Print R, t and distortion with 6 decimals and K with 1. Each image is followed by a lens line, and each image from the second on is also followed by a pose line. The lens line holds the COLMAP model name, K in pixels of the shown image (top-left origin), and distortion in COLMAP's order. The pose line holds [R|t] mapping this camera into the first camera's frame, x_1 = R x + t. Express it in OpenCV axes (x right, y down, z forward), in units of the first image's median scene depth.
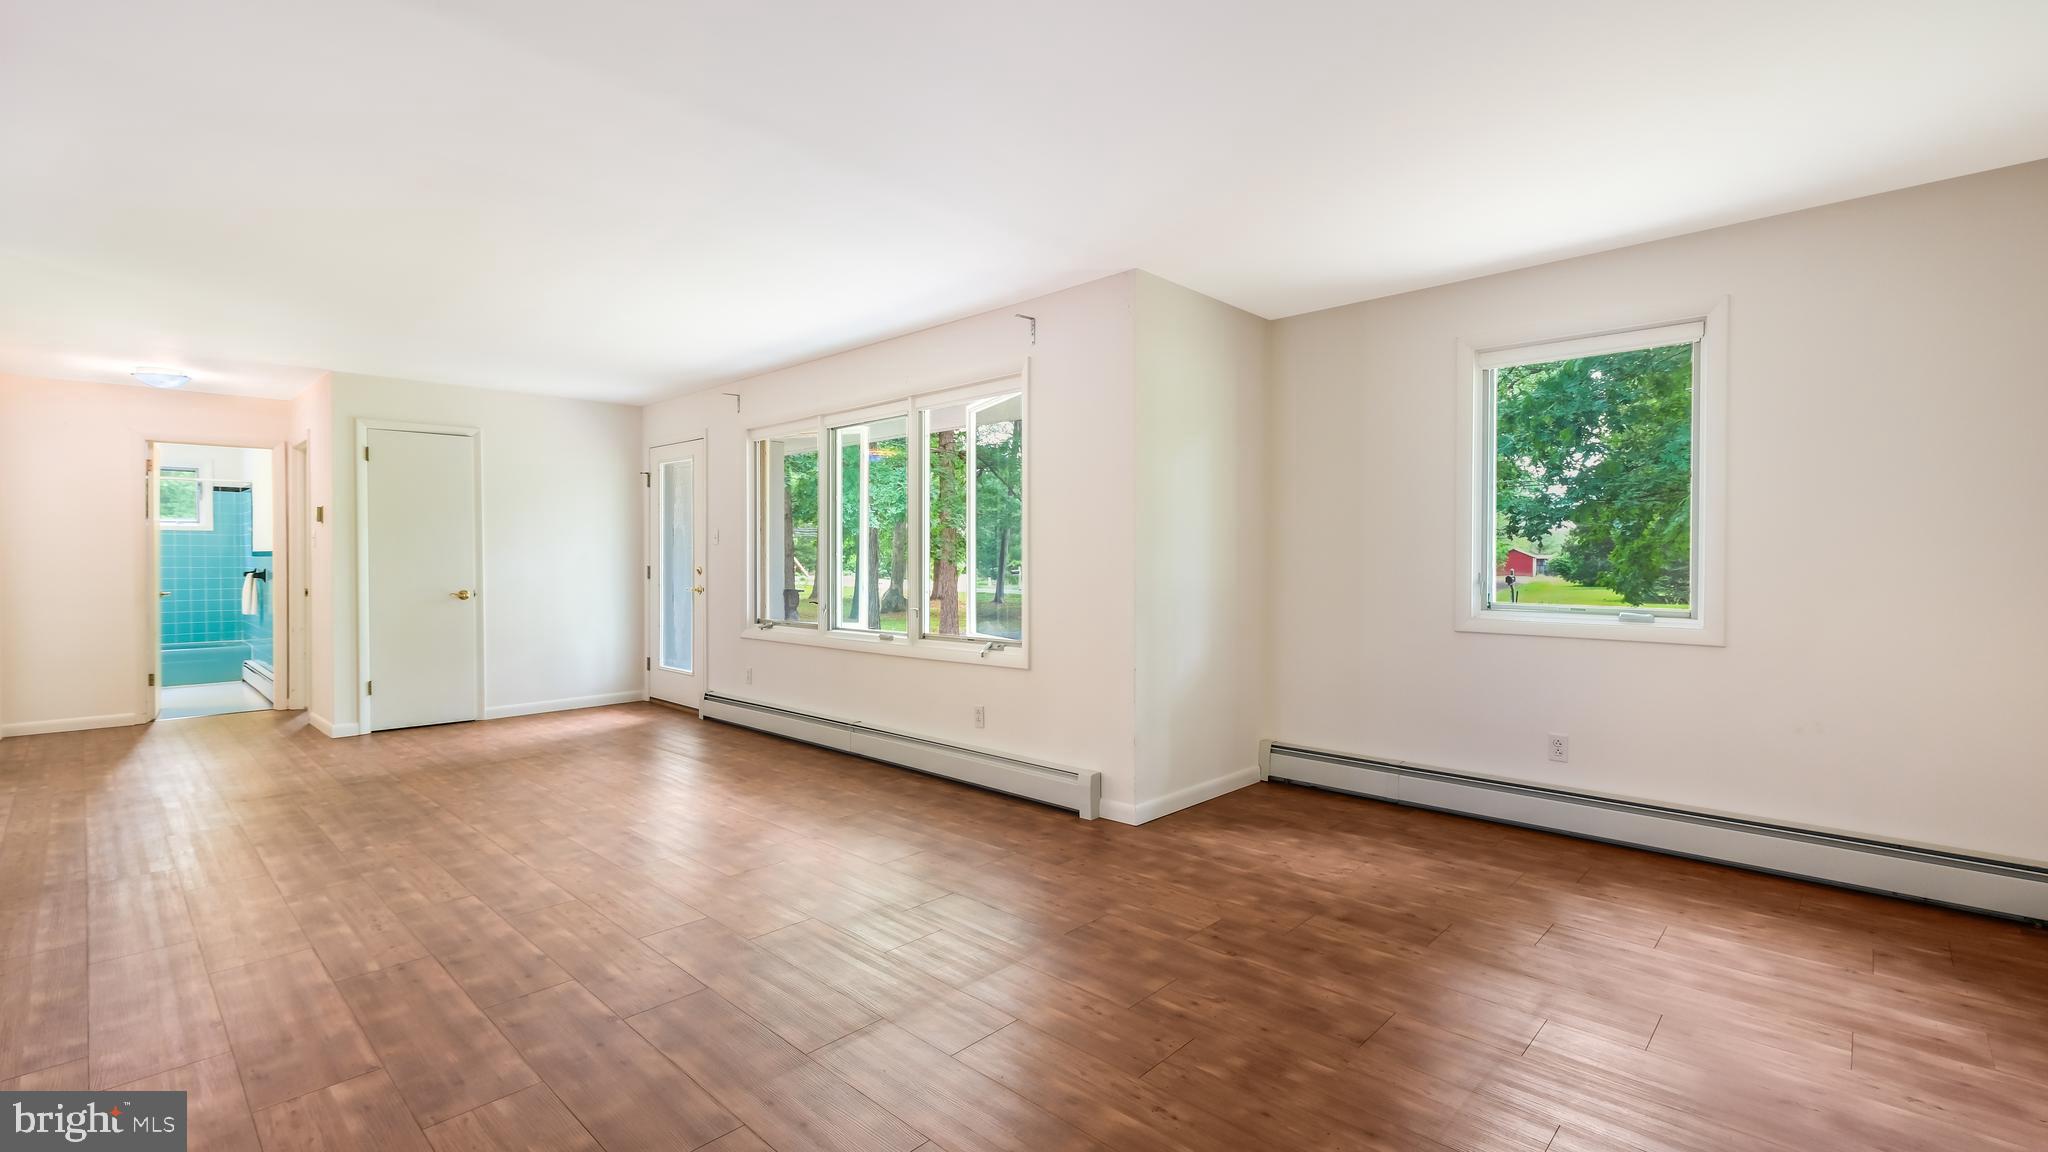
lens RADIAL K [[890.1, 0, 1013.9], [0, 890.1, 571.3], [0, 0, 1]] dist [0.003509, 0.000237]
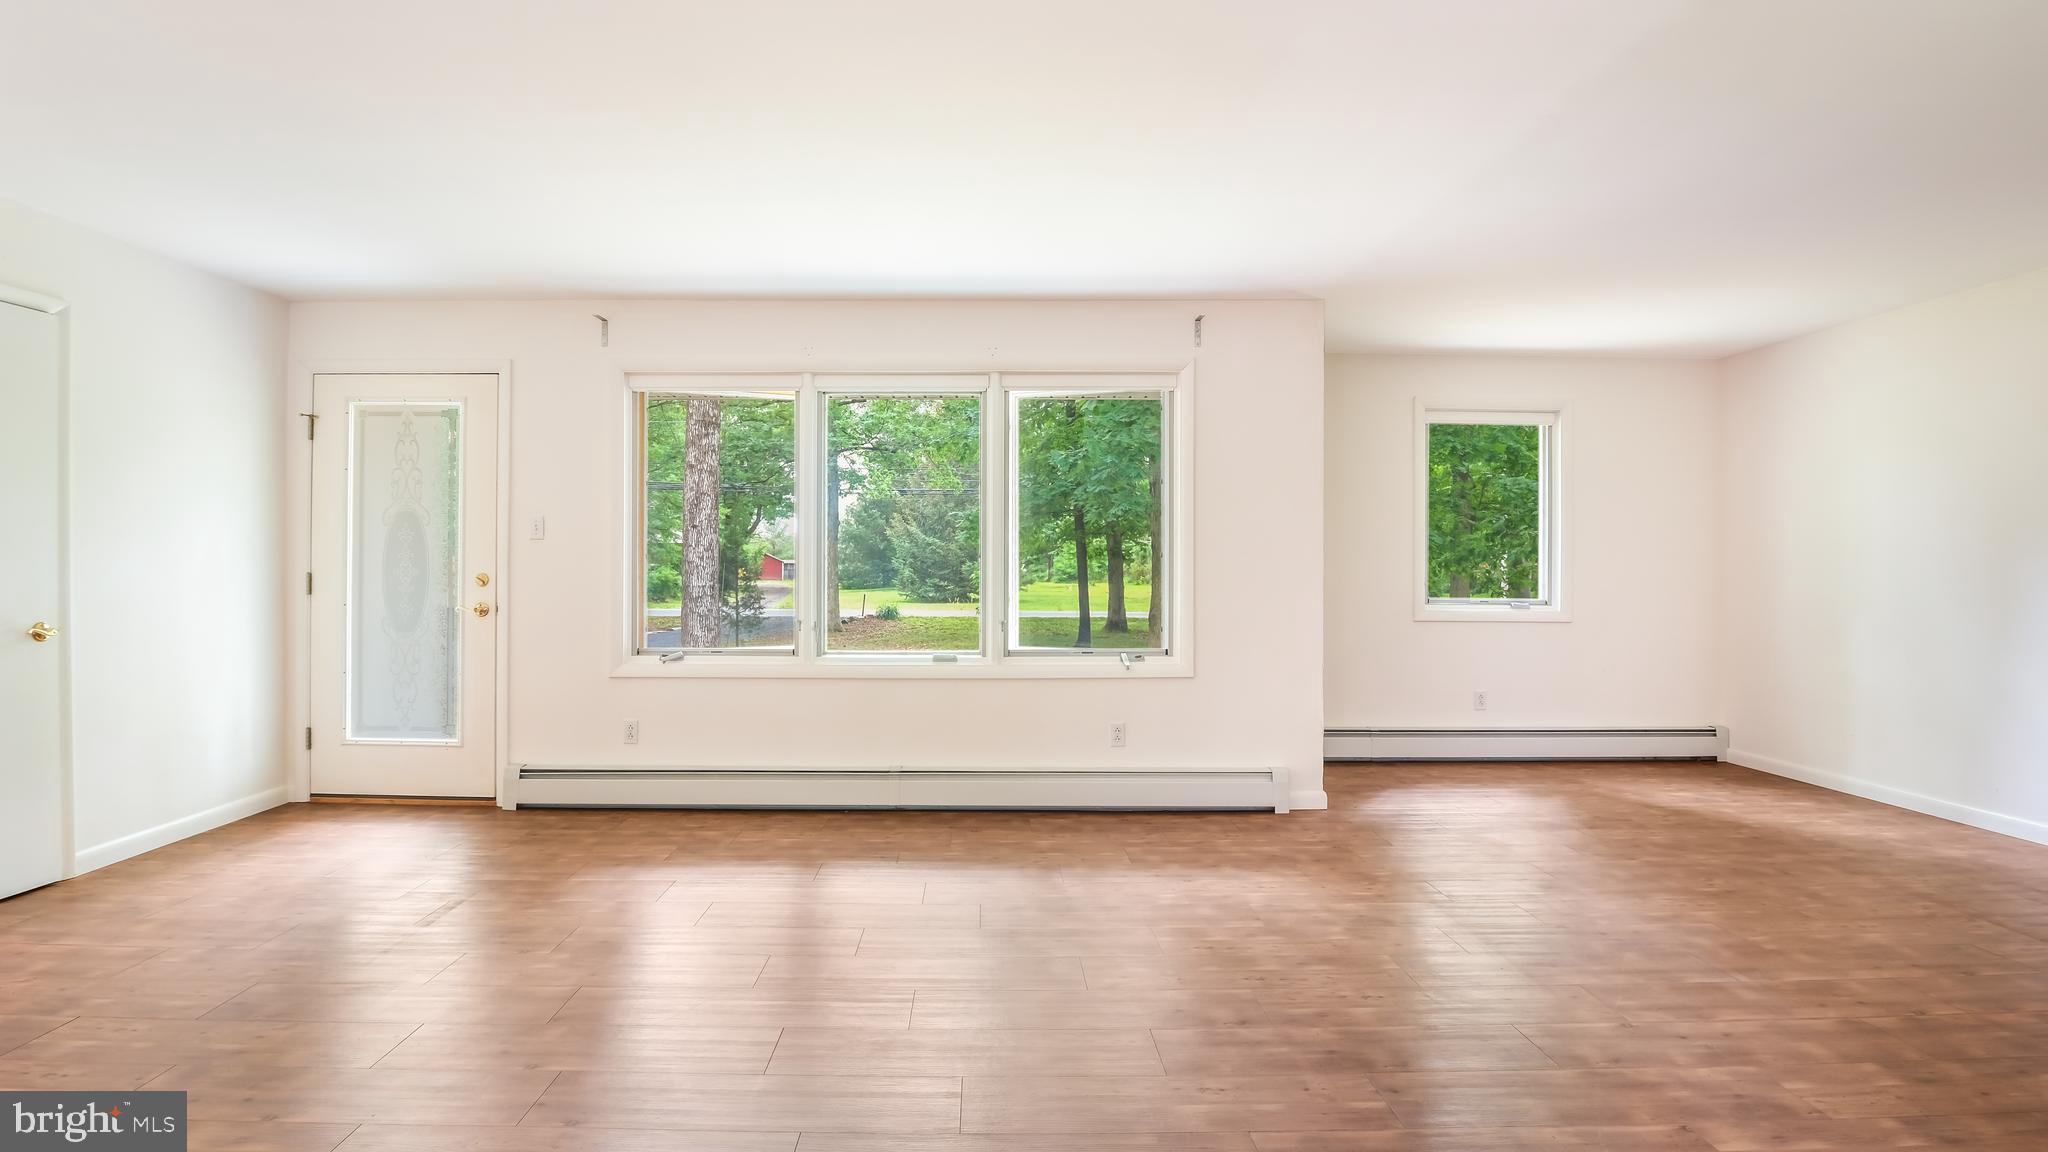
lens RADIAL K [[989.7, 0, 1021.5], [0, 989.7, 562.9], [0, 0, 1]] dist [-0.034899, 0.000375]
pose [[0.721276, 0.002452, 0.692643, -0.755097], [0.006067, 0.999933, -0.009859, -0.004705], [-0.692621, 0.011313, 0.721213, 0.303207]]
